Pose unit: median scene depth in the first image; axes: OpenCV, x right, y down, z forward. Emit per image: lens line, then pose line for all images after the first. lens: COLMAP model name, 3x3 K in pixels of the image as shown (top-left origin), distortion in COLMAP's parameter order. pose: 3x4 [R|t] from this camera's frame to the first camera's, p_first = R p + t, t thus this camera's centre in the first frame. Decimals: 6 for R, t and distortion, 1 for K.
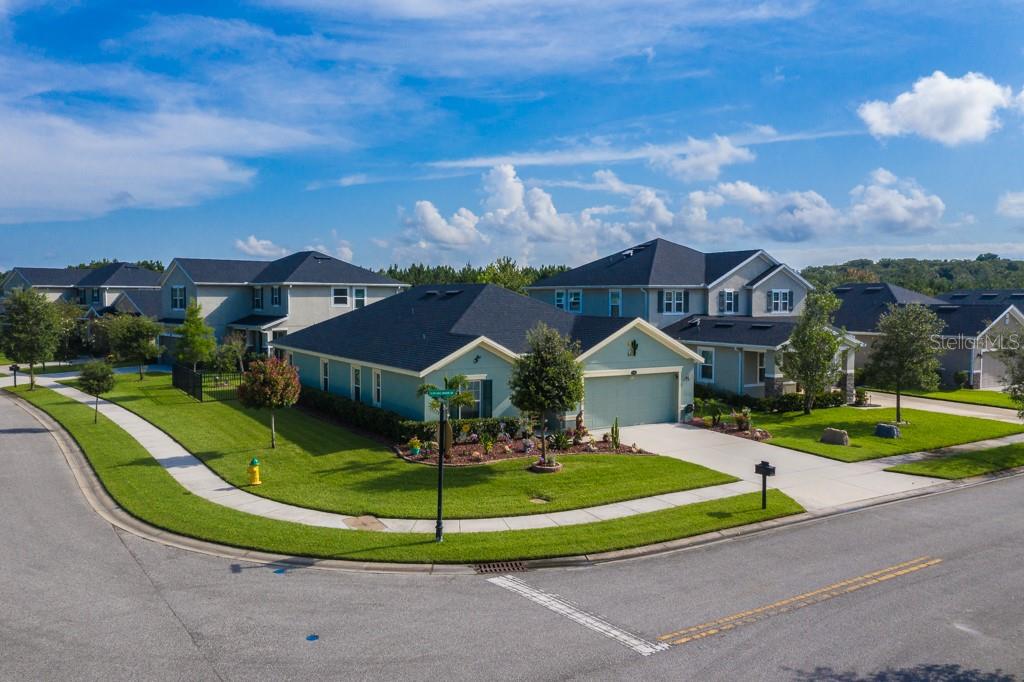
lens RADIAL K [[800.1, 0, 512.0], [0, 800.1, 341.0], [0, 0, 1]] dist [0.003175, 0.004131]
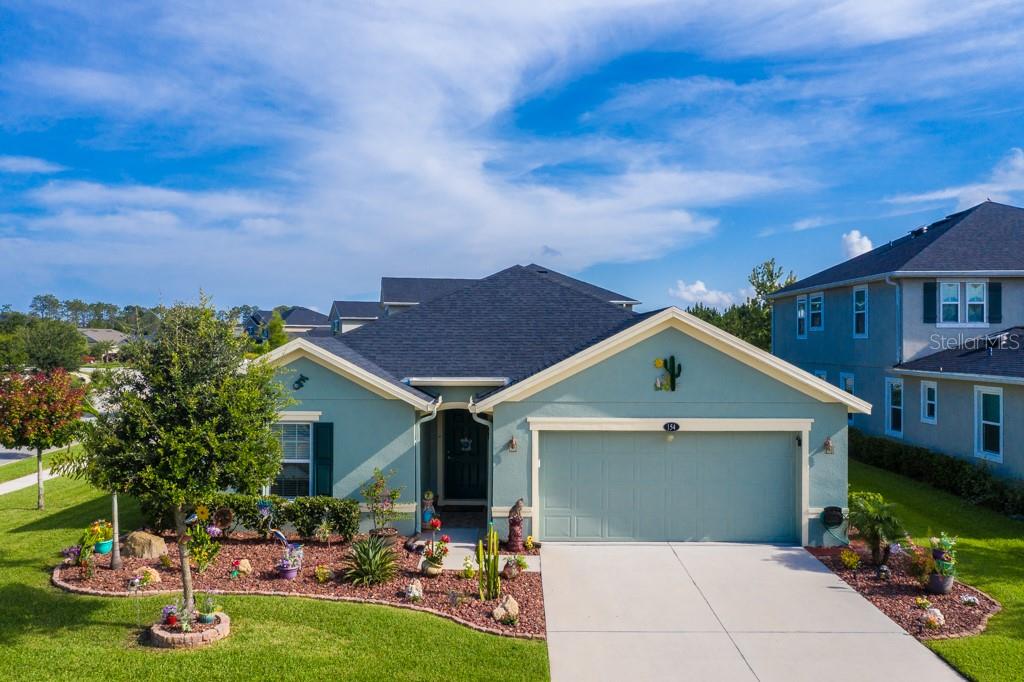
lens RADIAL K [[814.7, 0, 515.3], [0, 814.7, 340.8], [0, 0, 1]] dist [0.000667, -0.000817]
pose [[0.853655, -0.002202, -0.520834, 0.333195], [-0.028936, 0.998246, -0.051648, 0.017360], [0.520034, 0.059160, 0.852094, 0.567400]]
